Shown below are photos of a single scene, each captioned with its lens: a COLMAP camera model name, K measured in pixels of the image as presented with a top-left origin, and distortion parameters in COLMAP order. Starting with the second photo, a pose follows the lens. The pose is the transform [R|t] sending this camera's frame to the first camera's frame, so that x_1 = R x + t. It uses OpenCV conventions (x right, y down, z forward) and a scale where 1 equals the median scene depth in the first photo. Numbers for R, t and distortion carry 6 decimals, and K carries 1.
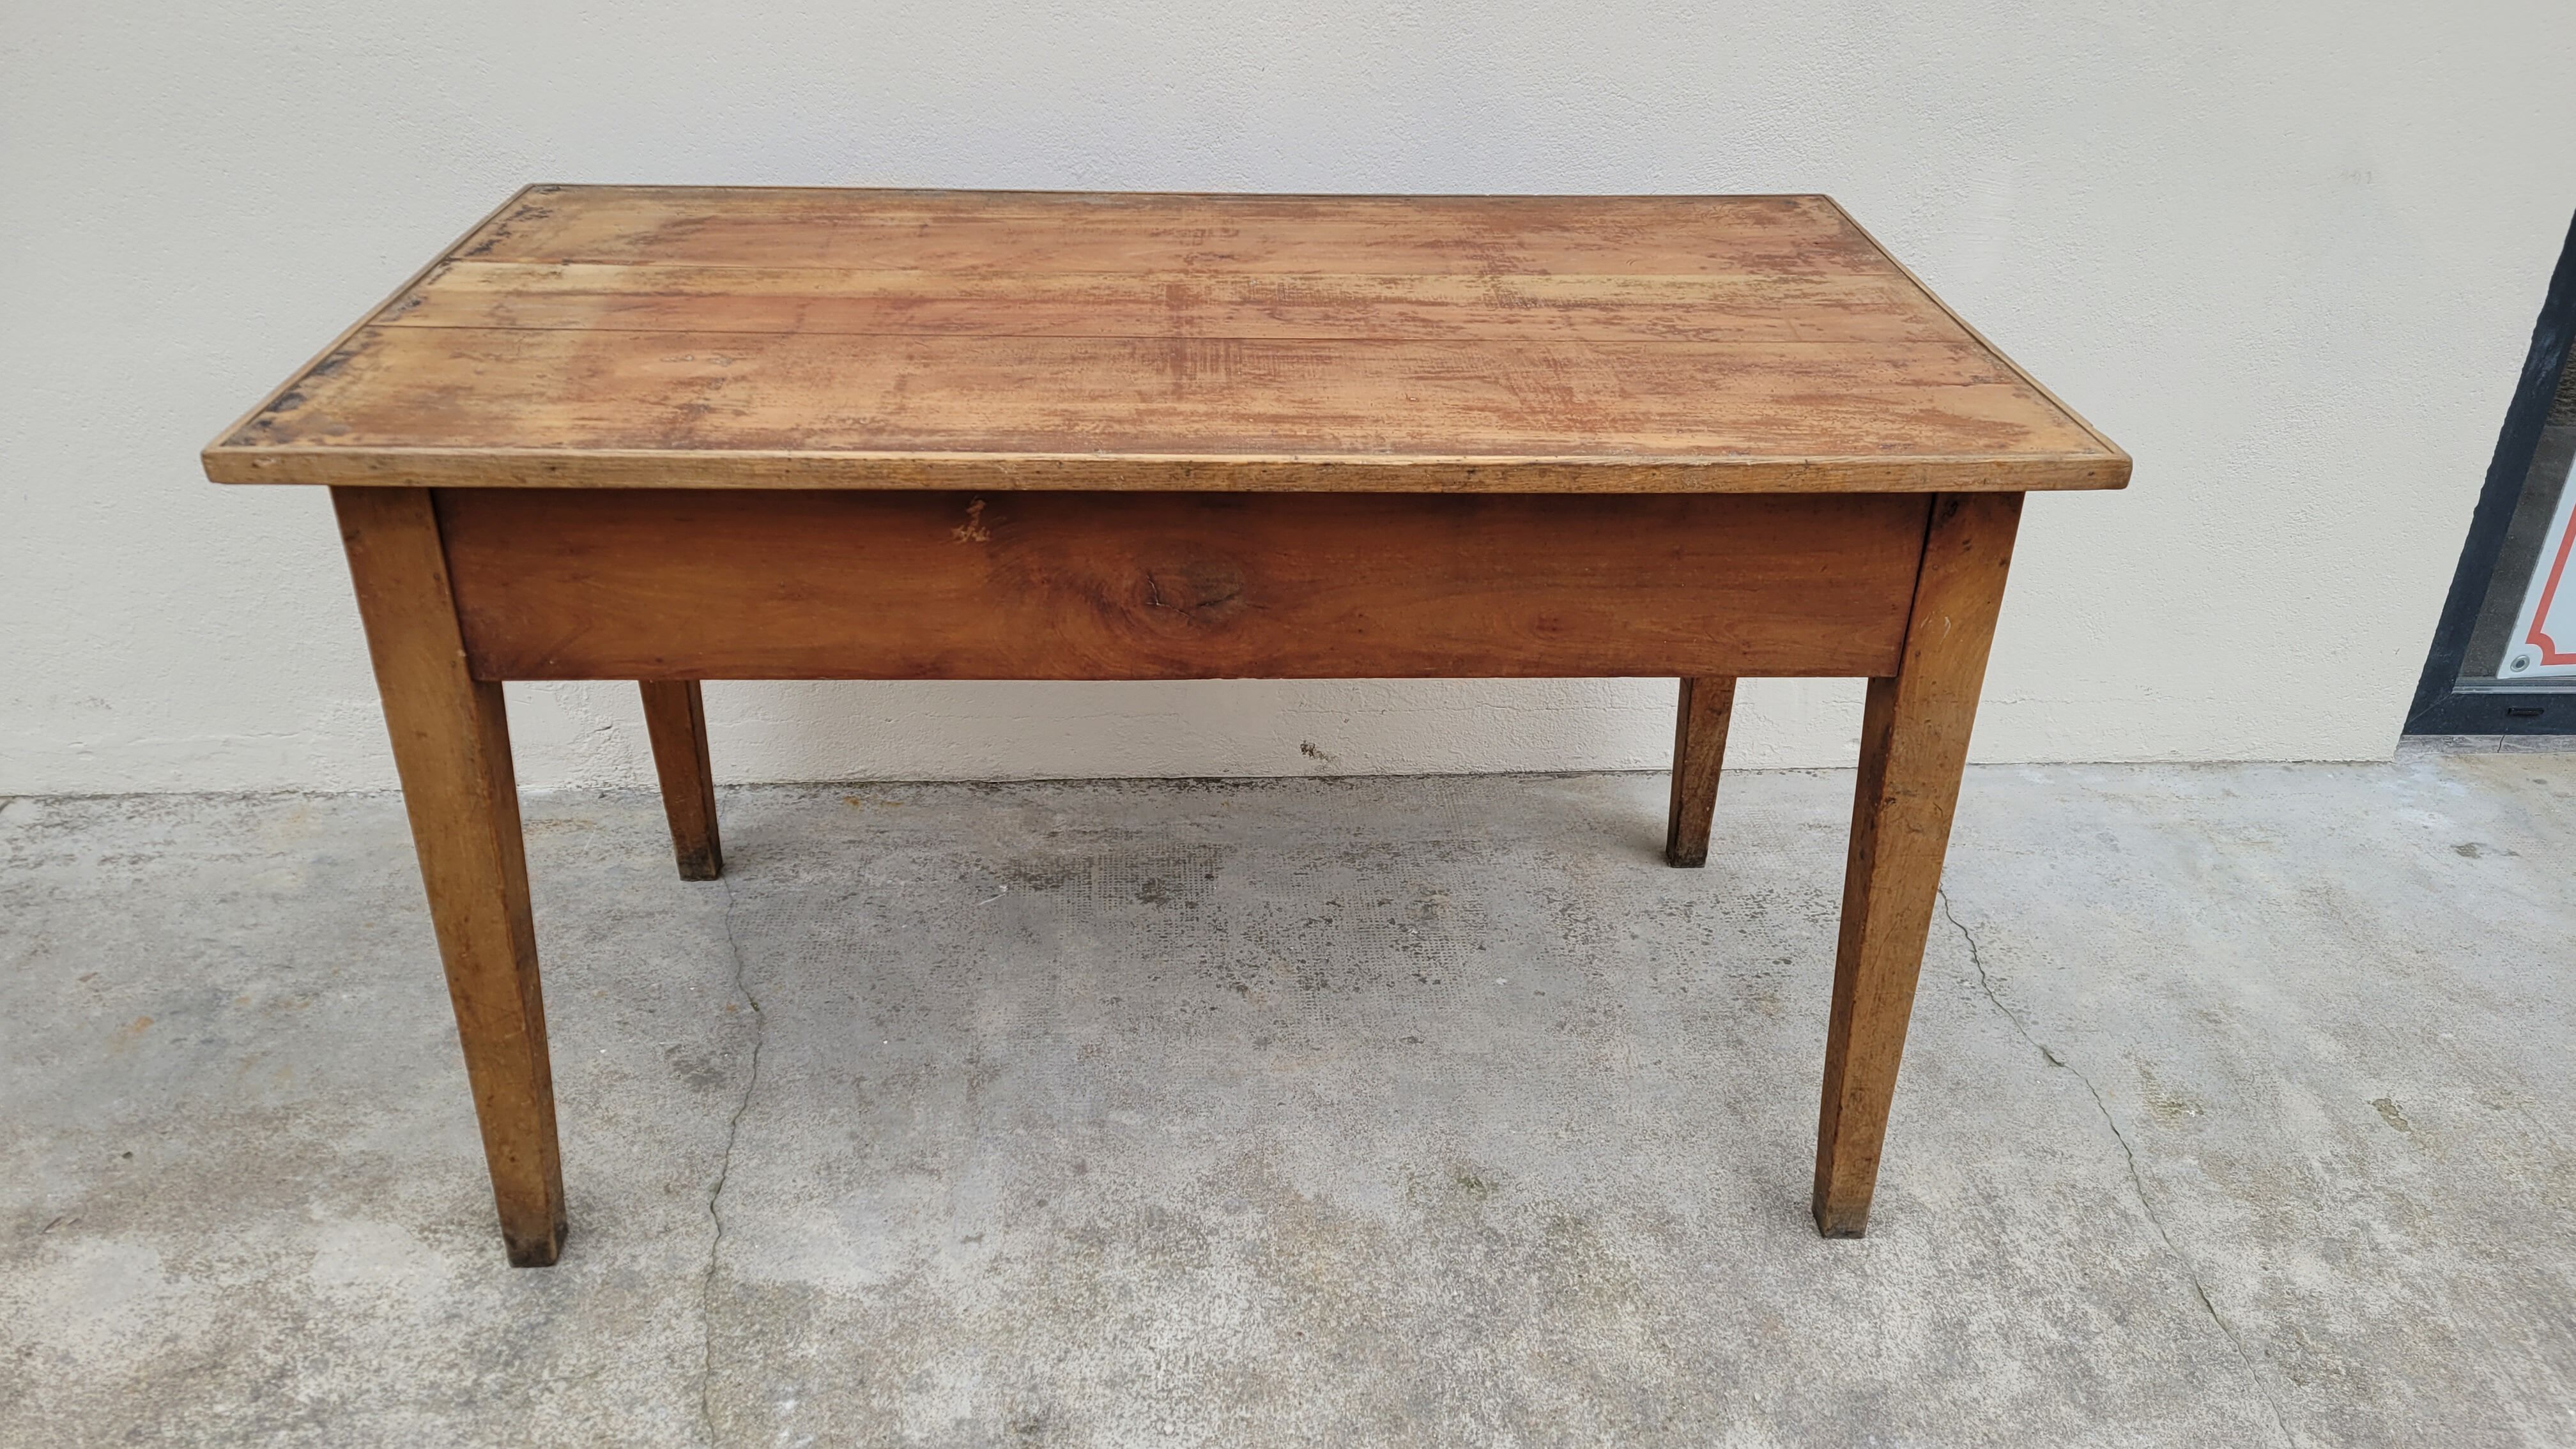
lens RADIAL K [[1906.4, 0, 1297.1], [0, 1906.4, 741.1], [0, 0, 1]] dist [0.059776, -0.039330]
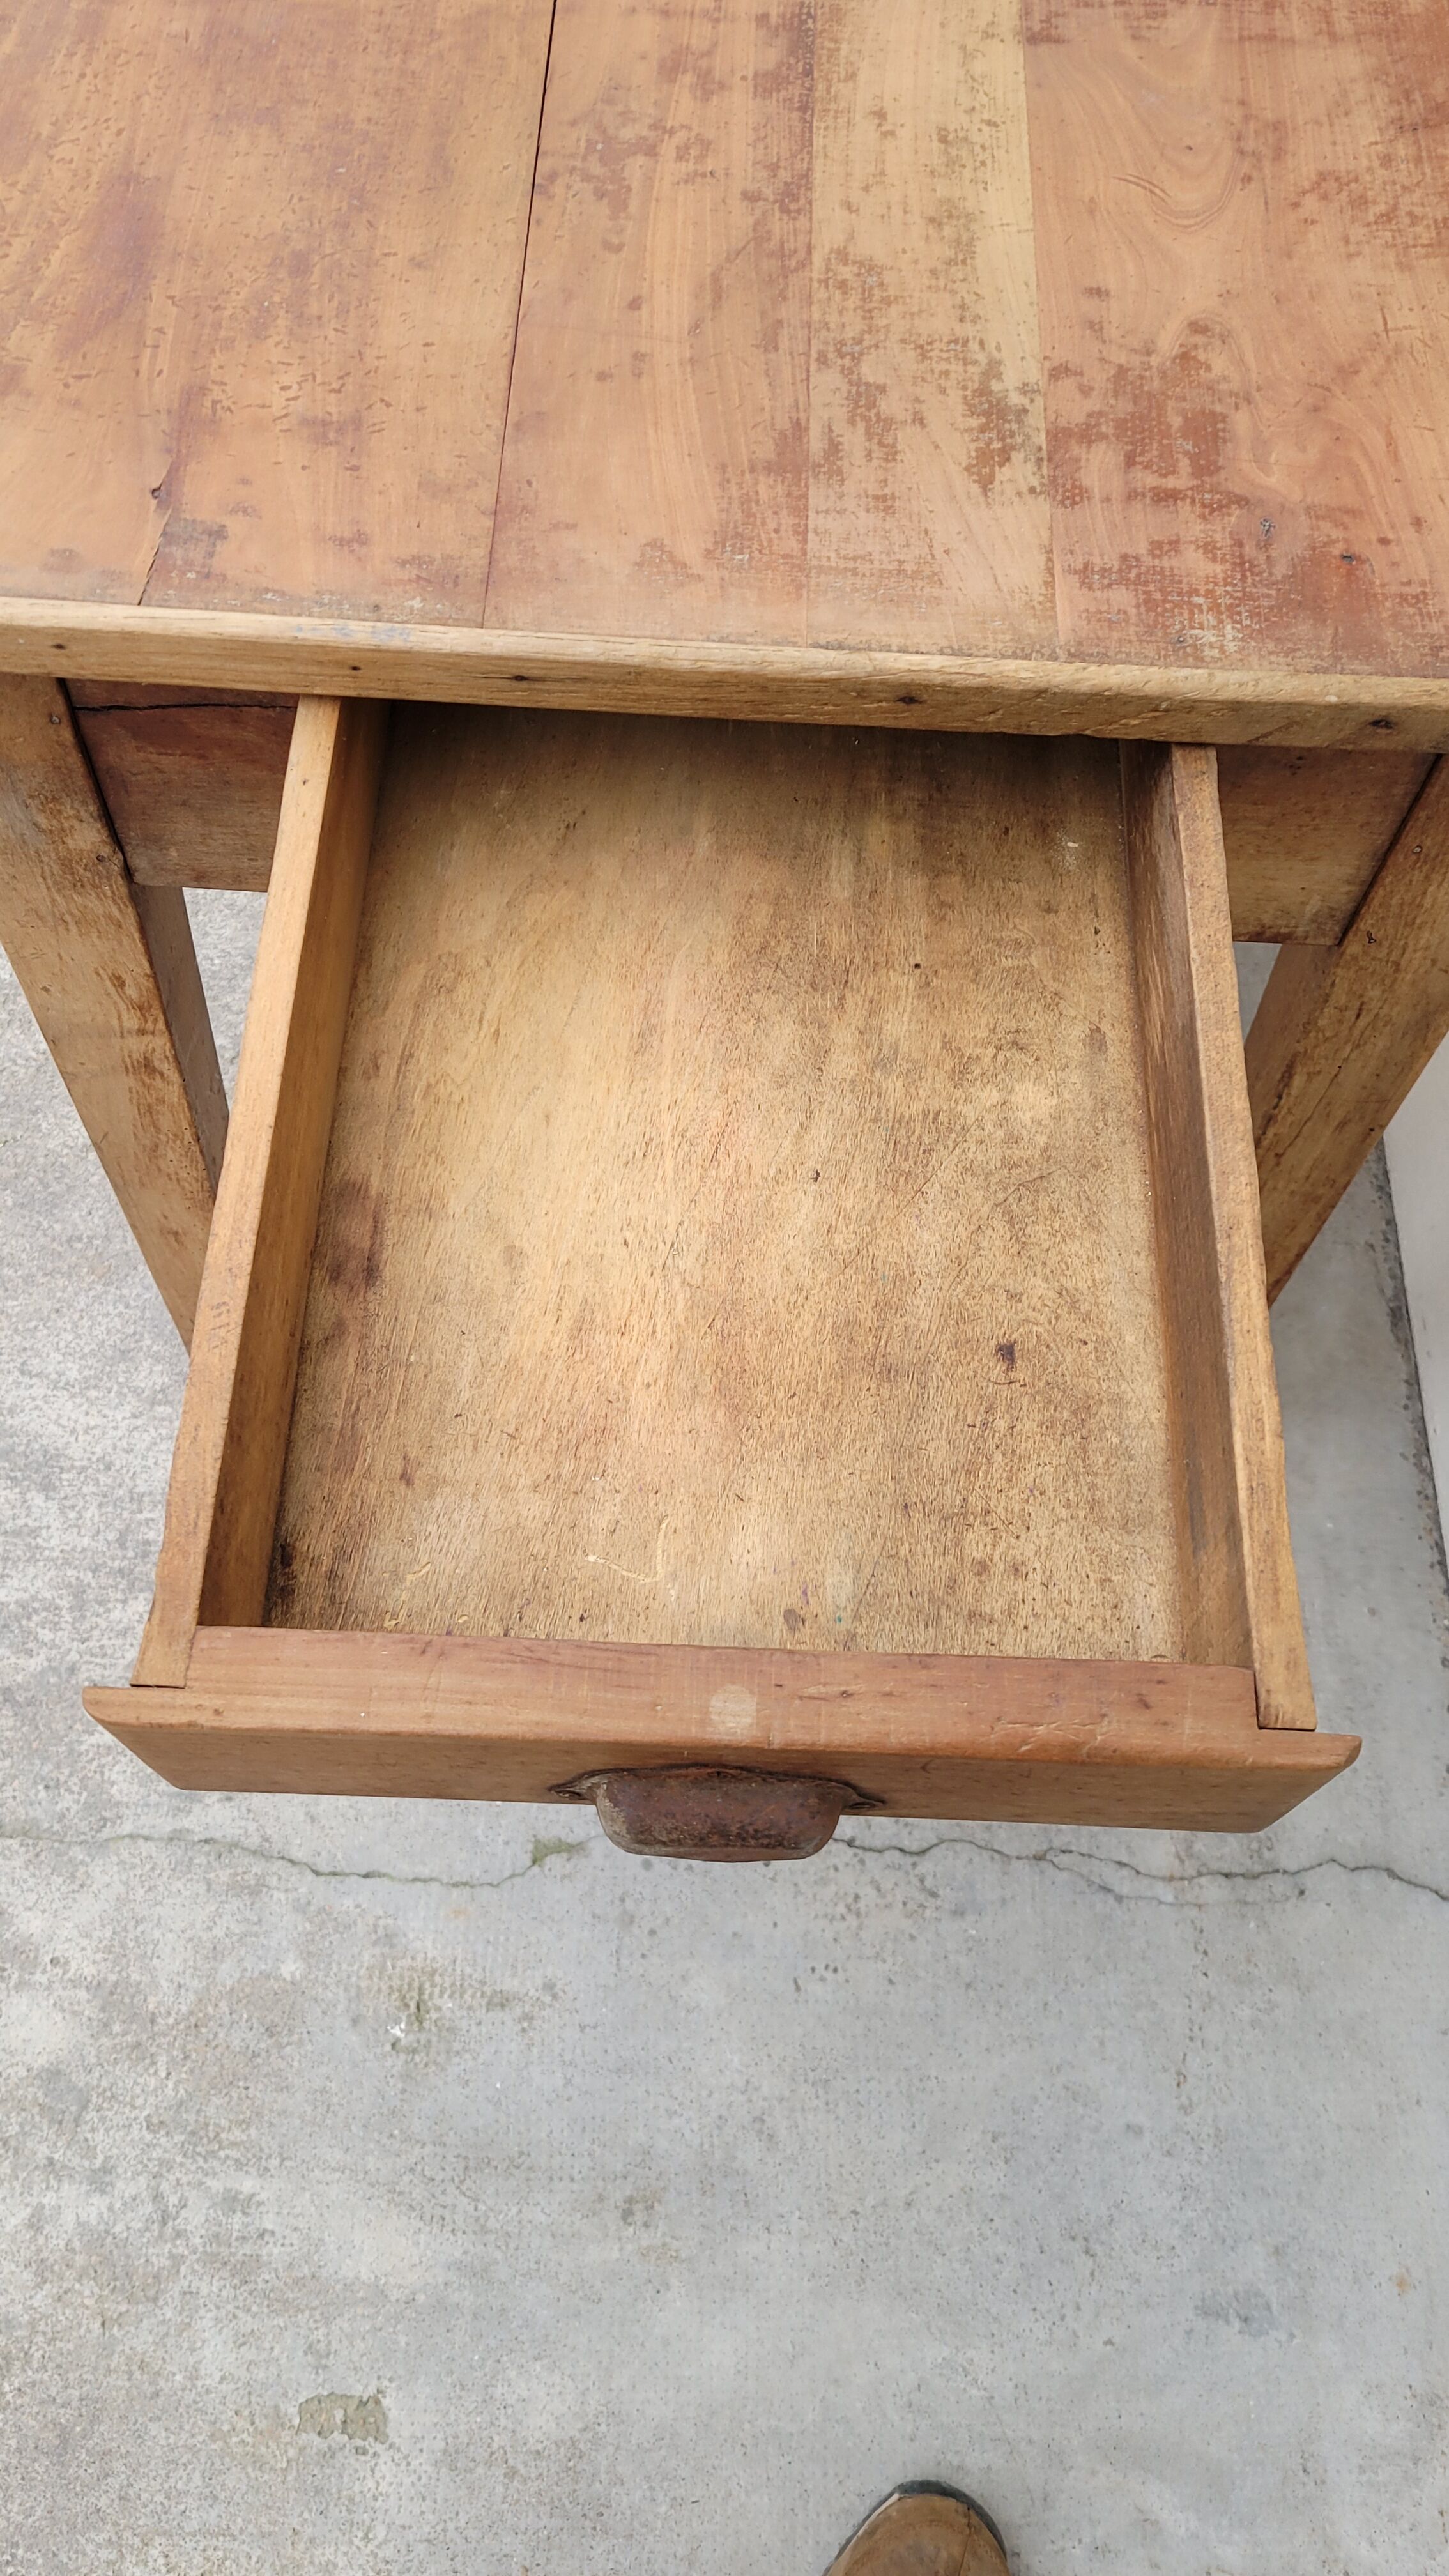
lens RADIAL K [[1931.2, 0, 728.3], [0, 1931.2, 1321.9], [0, 0, 1]] dist [0.058801, -0.045274]
pose [[-0.088264, 0.881652, -0.463571, 0.600342], [-0.533800, 0.351055, 0.769297, -0.447463], [0.840992, 0.315356, 0.439641, 0.834849]]
